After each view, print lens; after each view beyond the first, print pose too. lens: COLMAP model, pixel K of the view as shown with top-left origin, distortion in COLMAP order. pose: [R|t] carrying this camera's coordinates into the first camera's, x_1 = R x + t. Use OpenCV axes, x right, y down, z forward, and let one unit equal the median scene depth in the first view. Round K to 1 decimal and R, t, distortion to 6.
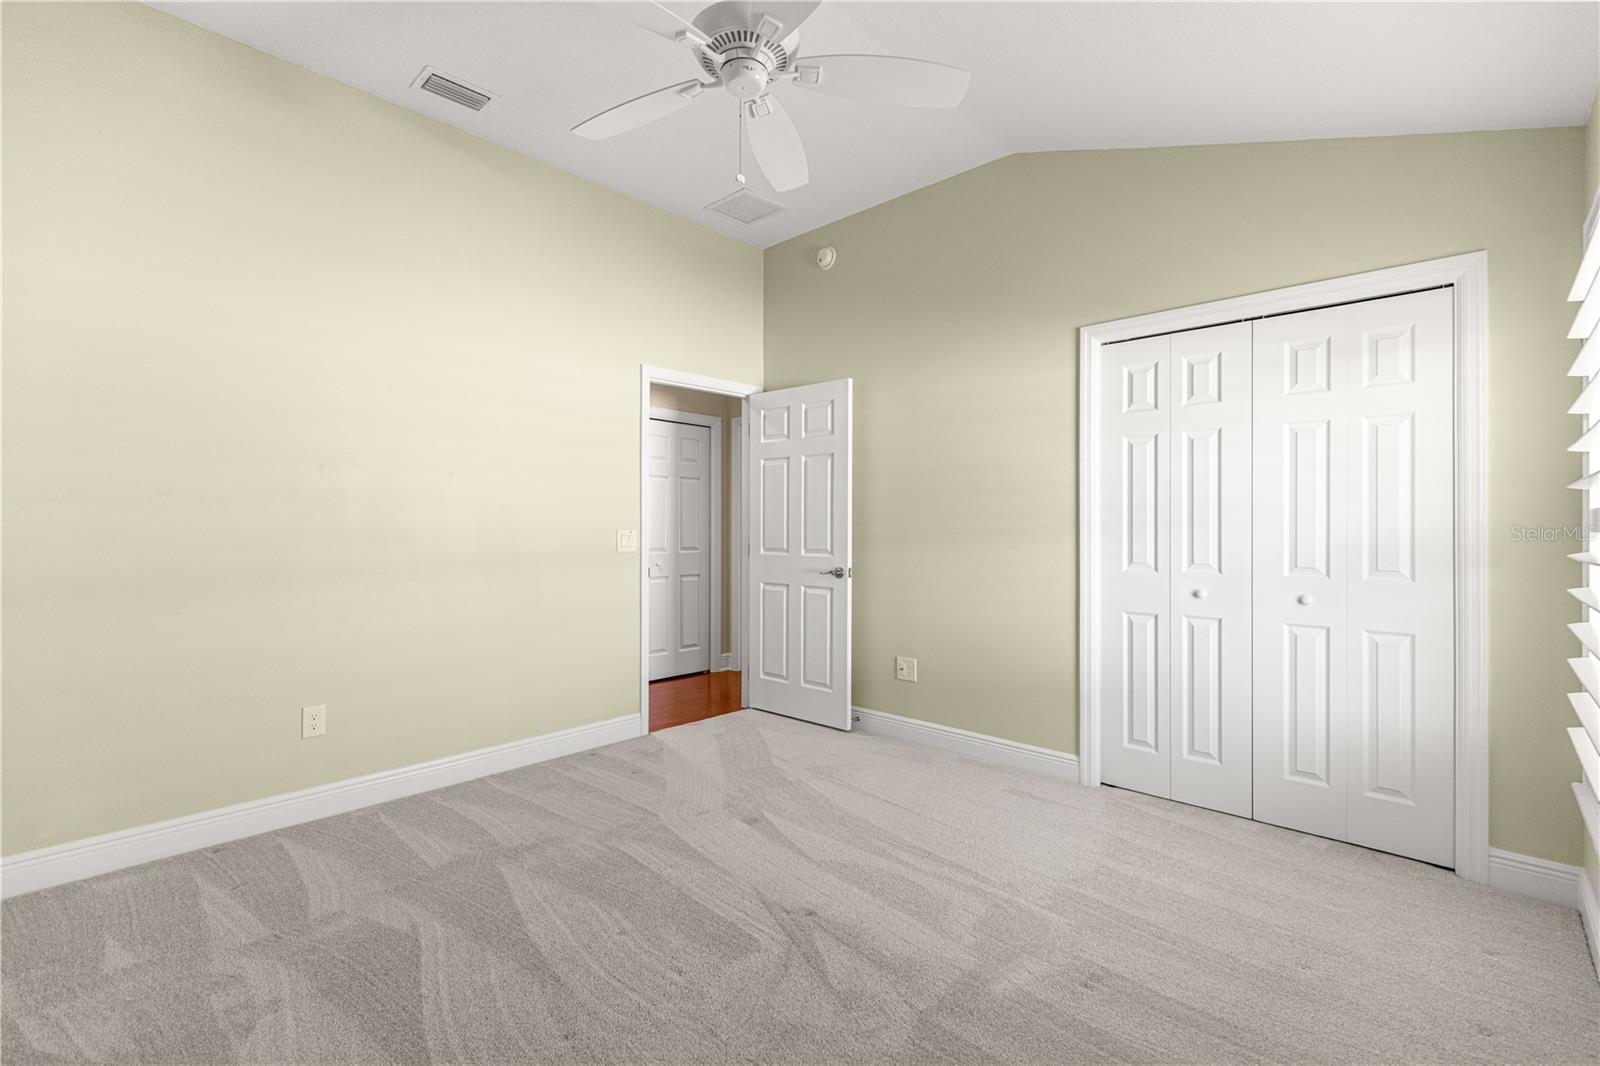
lens RADIAL K [[716.8, 0, 794.3], [0, 716.8, 526.0], [0, 0, 1]] dist [0.008309, -0.001881]
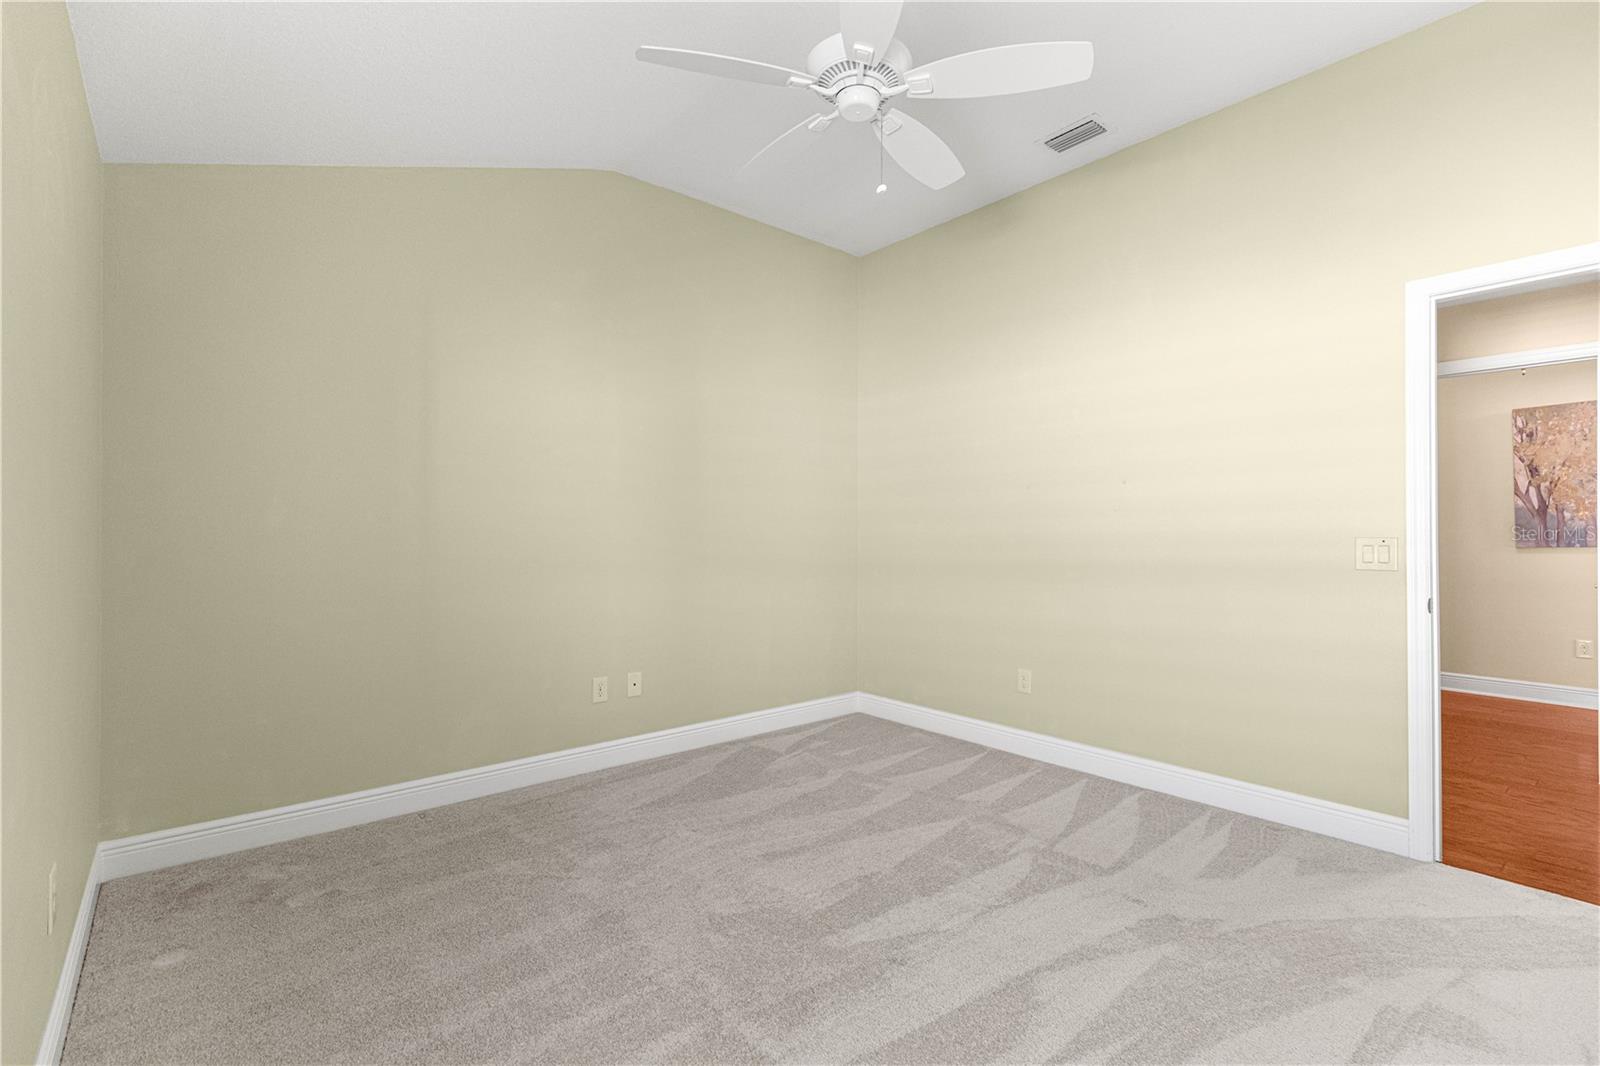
lens RADIAL K [[716.8, 0, 790.8], [0, 716.8, 538.1], [0, 0, 1]] dist [0.008309, -0.001881]
pose [[-0.114254, -0.001976, -0.993450, 0.735061], [-0.001699, 0.999997, -0.001793, 0.011275], [0.993450, 0.001483, -0.114257, 0.770101]]
